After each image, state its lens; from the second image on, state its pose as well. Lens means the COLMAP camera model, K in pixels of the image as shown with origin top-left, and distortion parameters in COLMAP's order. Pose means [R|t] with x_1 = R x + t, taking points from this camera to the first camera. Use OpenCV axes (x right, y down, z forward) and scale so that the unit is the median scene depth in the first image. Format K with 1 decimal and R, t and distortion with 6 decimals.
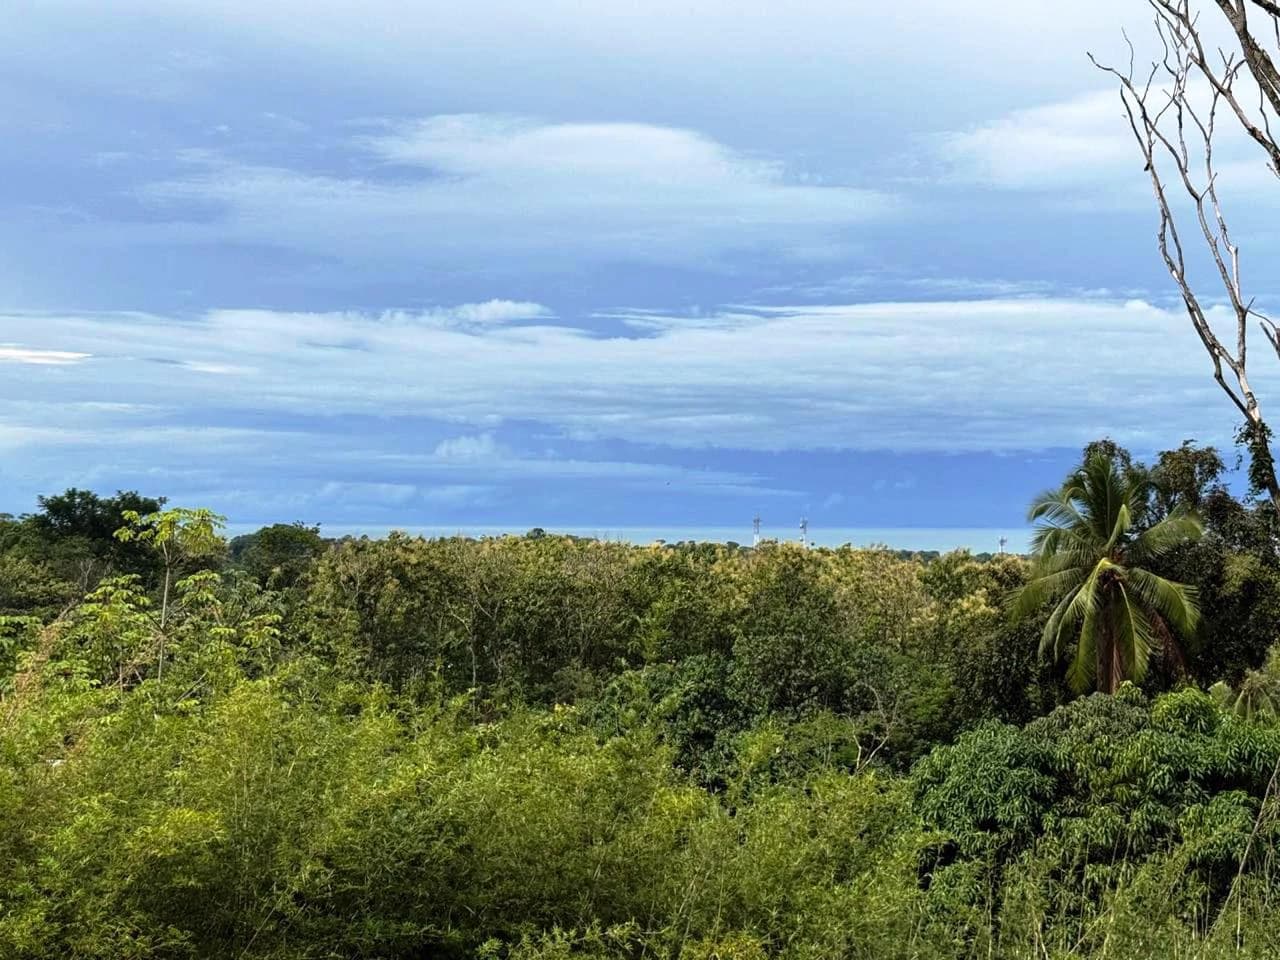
lens RADIAL K [[1778.6, 0, 640.0], [0, 1778.6, 480.0], [0, 0, 1]] dist [0.167830, -0.297771]
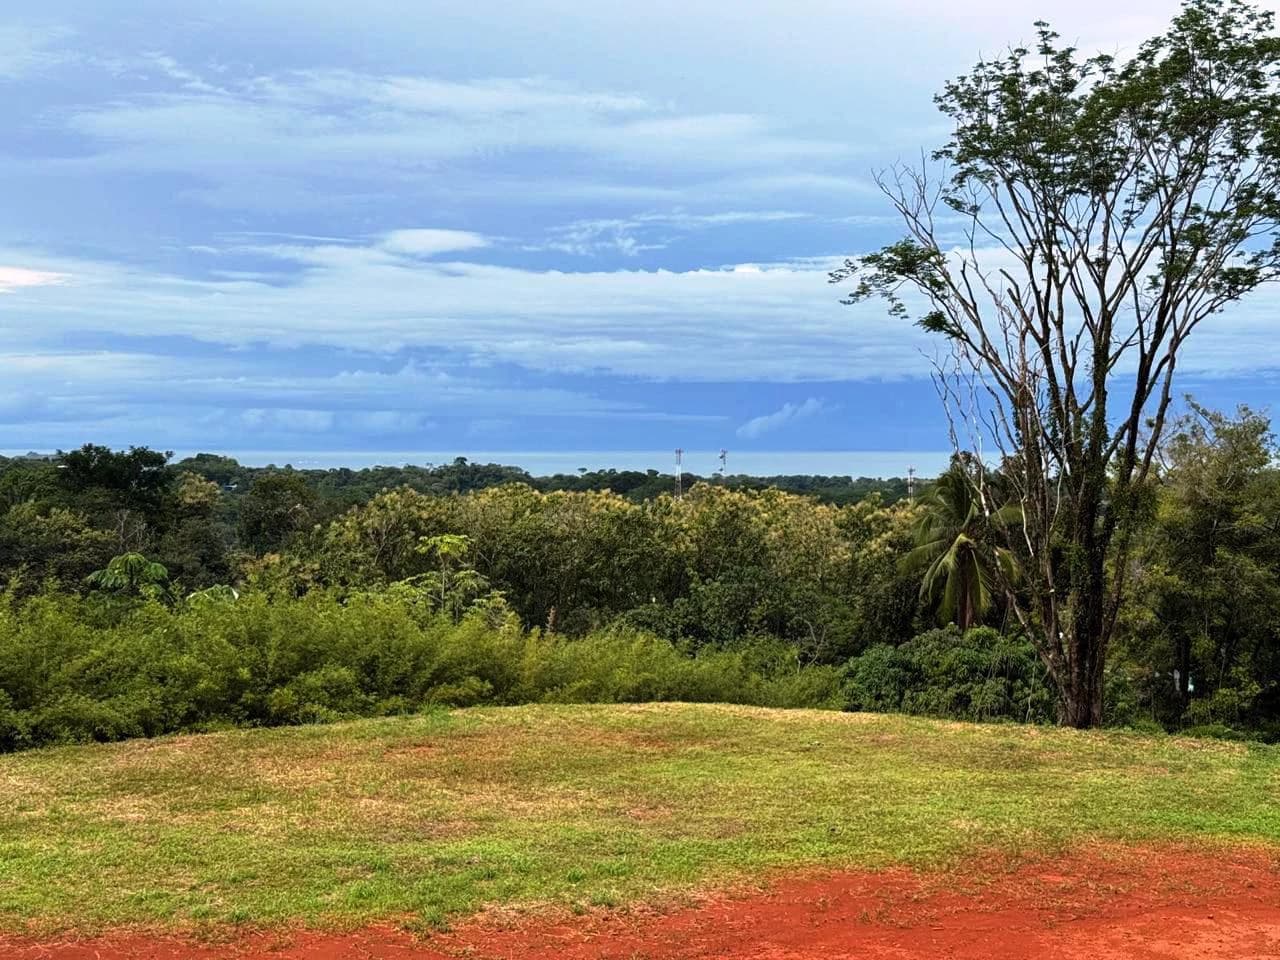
lens RADIAL K [[1778.6, 0, 640.0], [0, 1778.6, 480.0], [0, 0, 1]] dist [0.167830, -0.297771]
pose [[0.998859, -0.005557, 0.047437, -0.076073], [0.003536, 0.999087, 0.042577, -0.062539], [-0.047630, -0.042361, 0.997966, -0.449573]]
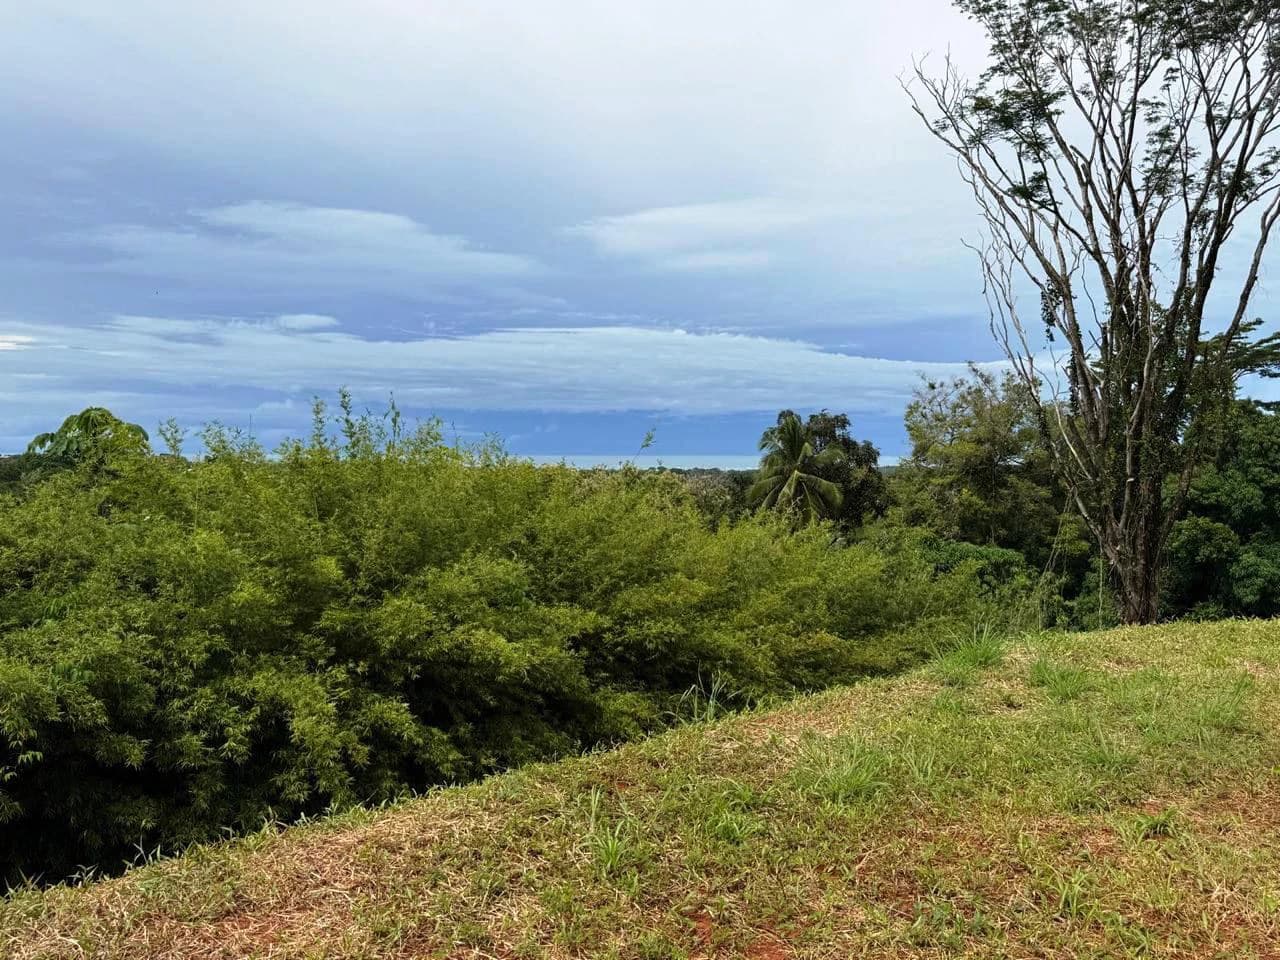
lens RADIAL K [[1041.6, 0, 639.3], [0, 1041.6, 477.1], [0, 0, 1]] dist [0.131128, -0.247767]
pose [[0.973353, -0.009094, 0.229133, -0.160912], [-0.001833, 0.998873, 0.047432, -0.002544], [-0.229306, -0.046588, 0.972239, -0.065943]]
